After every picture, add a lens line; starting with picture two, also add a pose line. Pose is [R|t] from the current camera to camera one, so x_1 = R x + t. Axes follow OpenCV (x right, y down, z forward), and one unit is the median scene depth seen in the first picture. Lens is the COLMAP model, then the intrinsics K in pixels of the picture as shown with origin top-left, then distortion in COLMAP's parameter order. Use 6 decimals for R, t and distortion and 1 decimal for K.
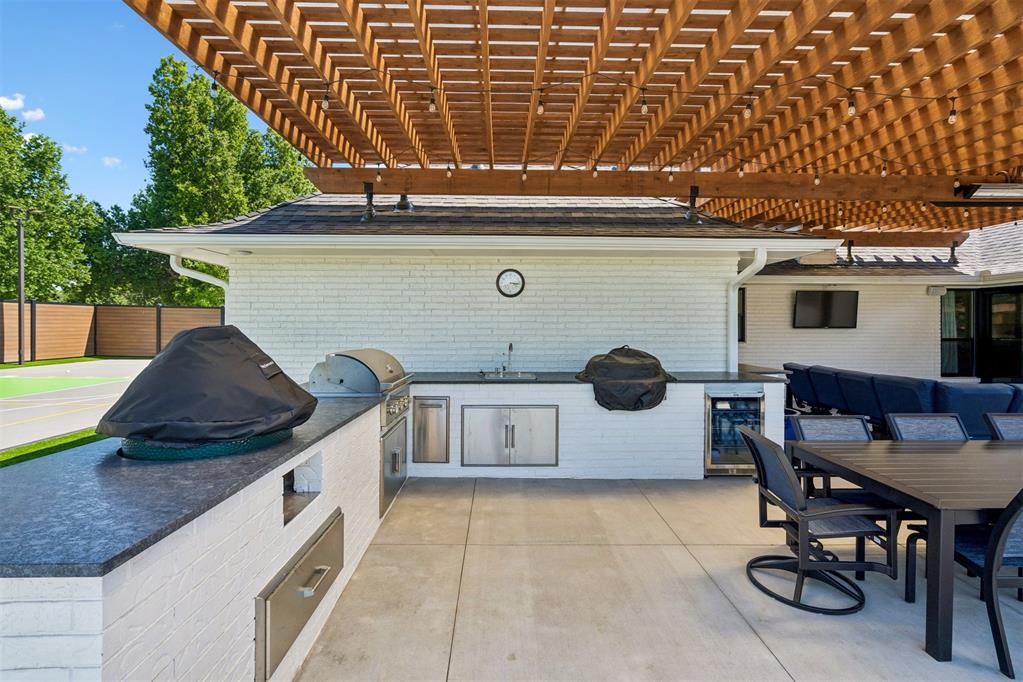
lens RADIAL K [[468.5, 0, 513.1], [0, 468.5, 334.2], [0, 0, 1]] dist [-0.001130, 0.000693]
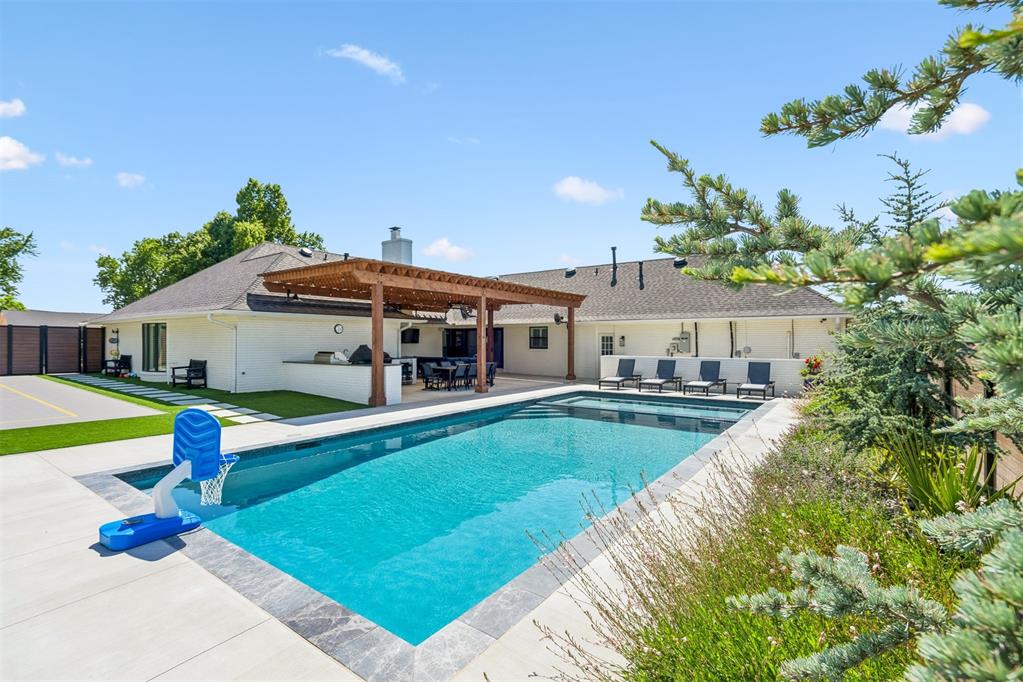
lens RADIAL K [[468.5, 0, 510.3], [0, 468.5, 341.1], [0, 0, 1]] dist [-0.001130, 0.000693]
pose [[0.616800, -0.002145, 0.787117, -1.010937], [0.014385, 0.999860, -0.008547, 0.005103], [-0.786989, 0.016595, 0.616744, -1.011986]]
